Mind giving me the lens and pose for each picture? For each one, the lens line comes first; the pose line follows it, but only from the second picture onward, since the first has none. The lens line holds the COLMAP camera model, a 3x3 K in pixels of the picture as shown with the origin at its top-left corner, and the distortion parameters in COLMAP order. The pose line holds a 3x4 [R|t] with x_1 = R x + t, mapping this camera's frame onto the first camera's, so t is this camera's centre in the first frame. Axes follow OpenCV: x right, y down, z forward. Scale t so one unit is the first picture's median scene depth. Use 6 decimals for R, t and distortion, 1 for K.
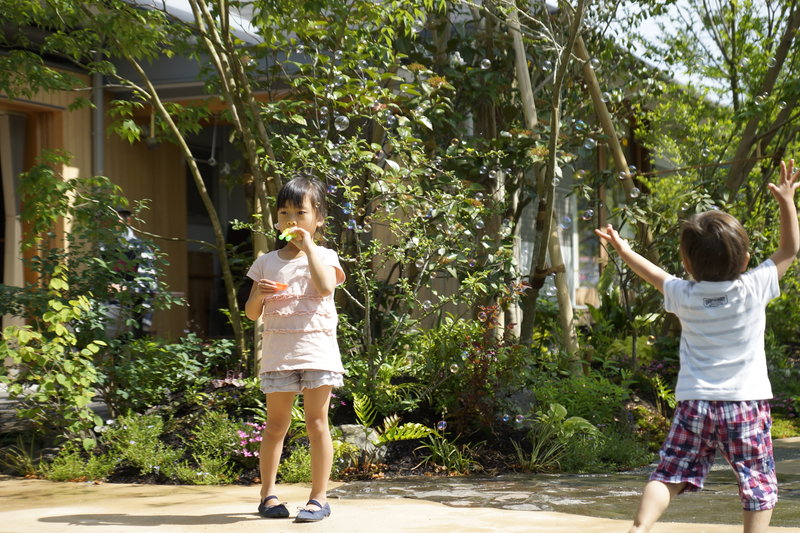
lens RADIAL K [[1728.3, 0, 400.0], [0, 1728.3, 266.5], [0, 0, 1]] dist [0.046987, 0.000000]
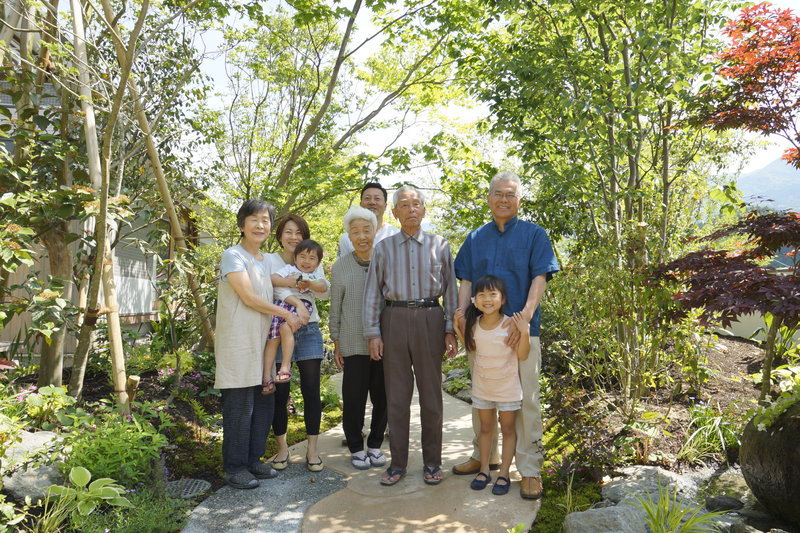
lens RADIAL K [[553.7, 0, 399.9], [0, 553.7, 267.0], [0, 0, 1]] dist [0.002246, 0.000500]
pose [[0.877618, 0.053237, 0.476395, 0.083345], [-0.036650, 0.998357, -0.044048, -0.018125], [-0.477958, 0.021197, 0.878127, 0.586619]]
